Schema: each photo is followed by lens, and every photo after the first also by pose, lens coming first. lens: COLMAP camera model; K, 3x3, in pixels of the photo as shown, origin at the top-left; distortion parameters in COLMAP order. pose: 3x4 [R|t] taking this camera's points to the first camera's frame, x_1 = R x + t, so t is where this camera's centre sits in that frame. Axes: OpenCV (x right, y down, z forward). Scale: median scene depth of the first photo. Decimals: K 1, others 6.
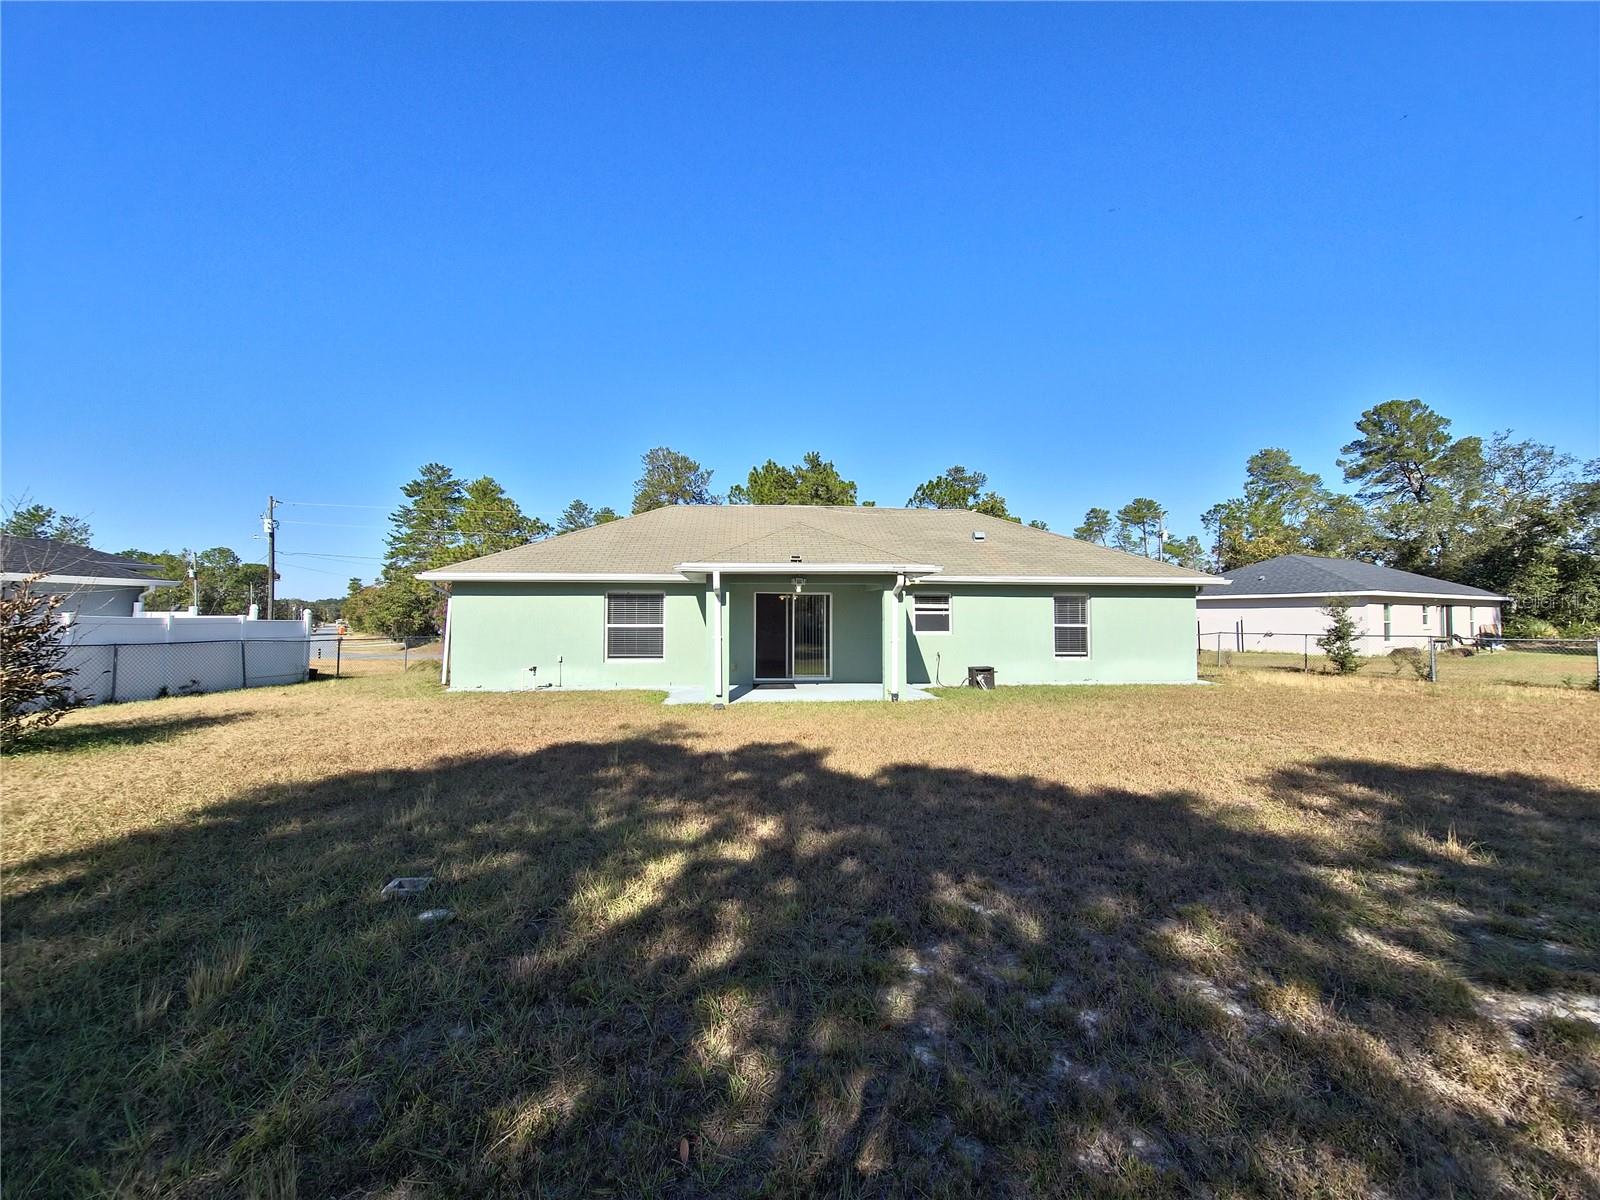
lens RADIAL K [[660.2, 0, 803.0], [0, 660.2, 600.5], [0, 0, 1]] dist [0.001740, 0.000004]
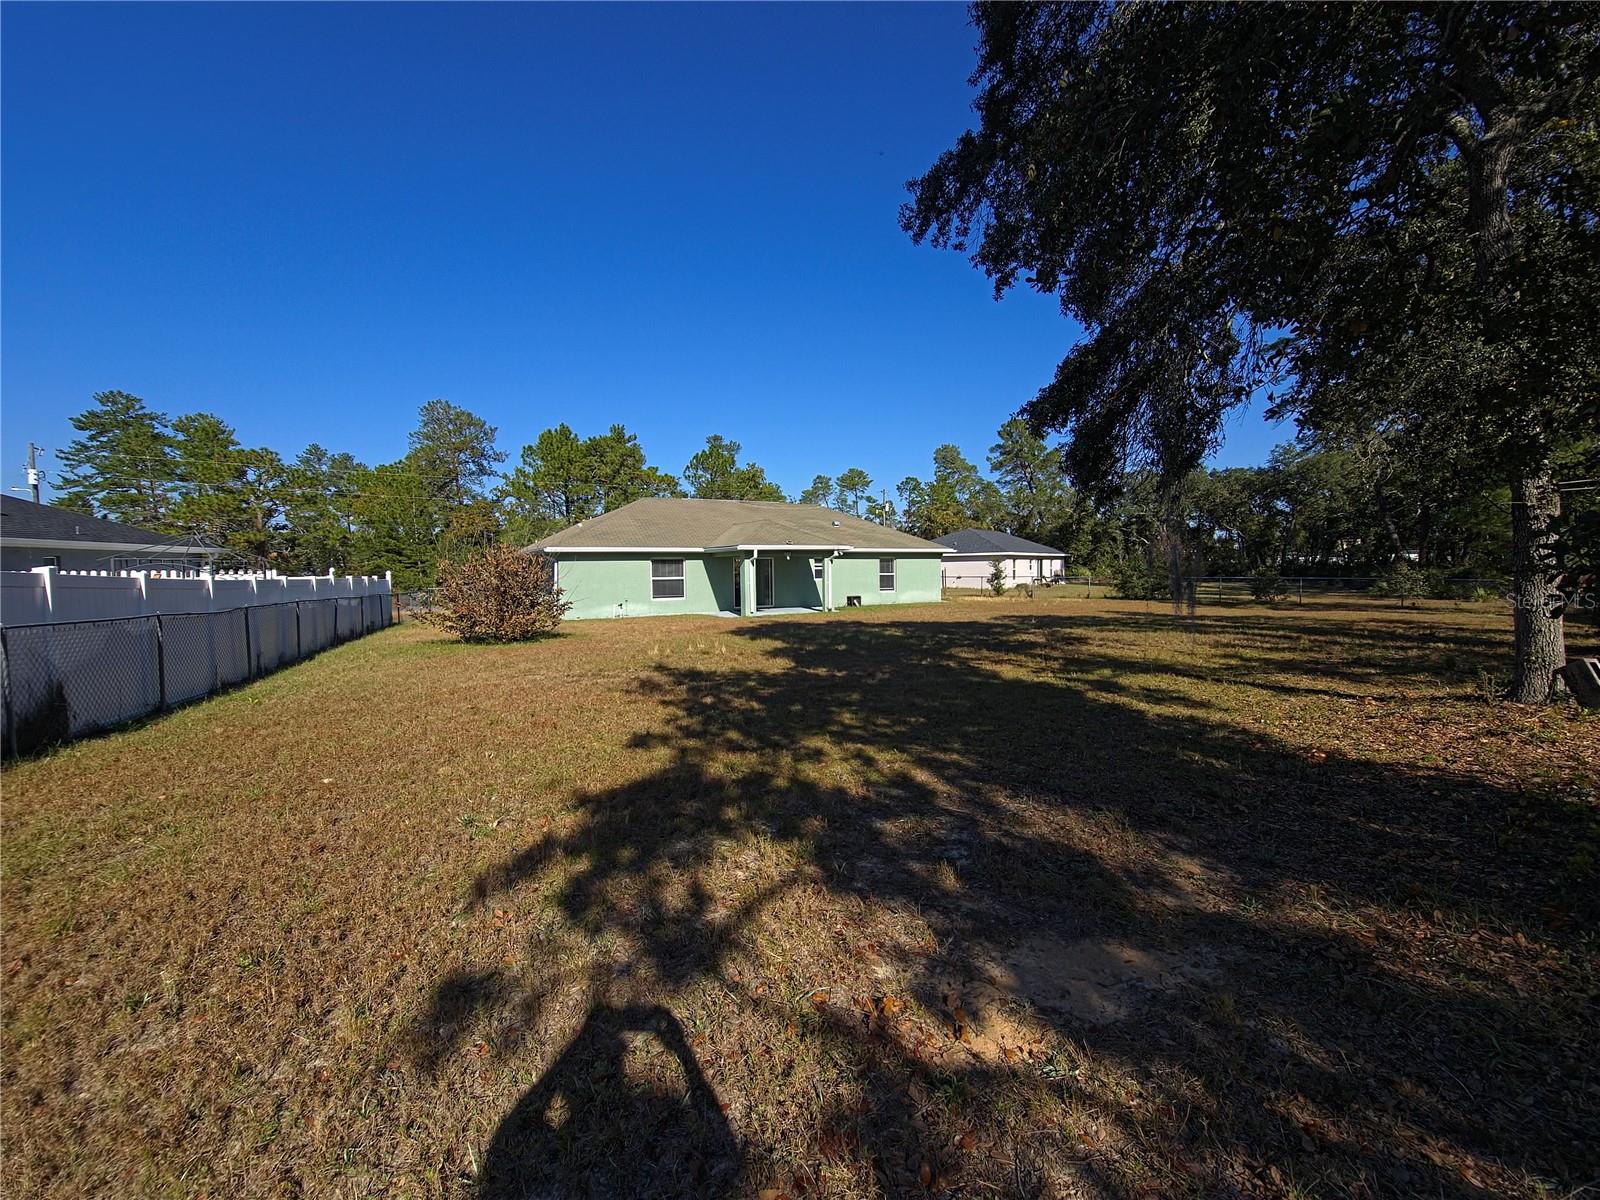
lens RADIAL K [[660.2, 0, 803.0], [0, 660.2, 600.5], [0, 0, 1]] dist [0.001740, 0.000004]
pose [[0.912085, -0.032259, 0.408731, -0.329137], [0.001616, 0.997175, 0.075095, -0.016026], [-0.409999, -0.067833, 0.909560, -0.351507]]
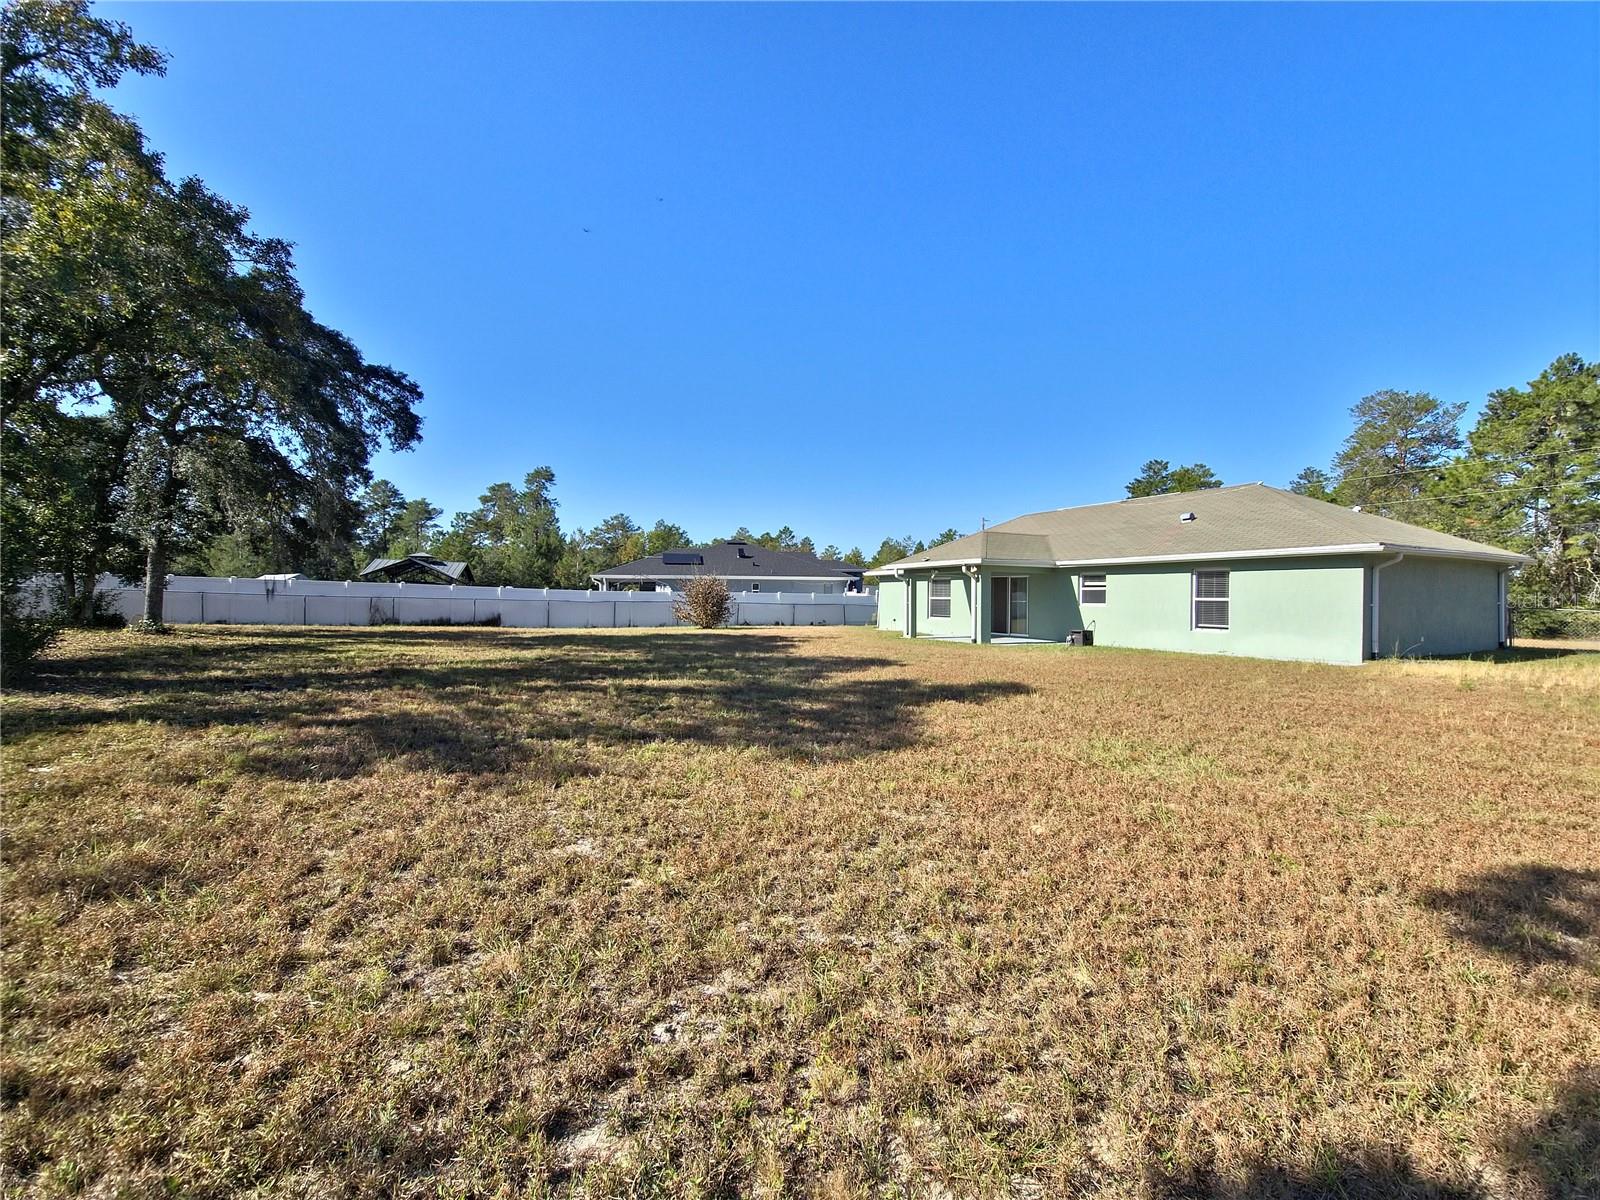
lens RADIAL K [[650.7, 0, 800.0], [0, 650.7, 600.0], [0, 0, 1]] dist [0.001371, -0.005073]
pose [[0.396567, 0.005962, -0.917986, 0.610690], [0.021331, 0.999649, 0.015708, 0.004887], [0.917758, -0.025811, 0.396301, -0.006423]]
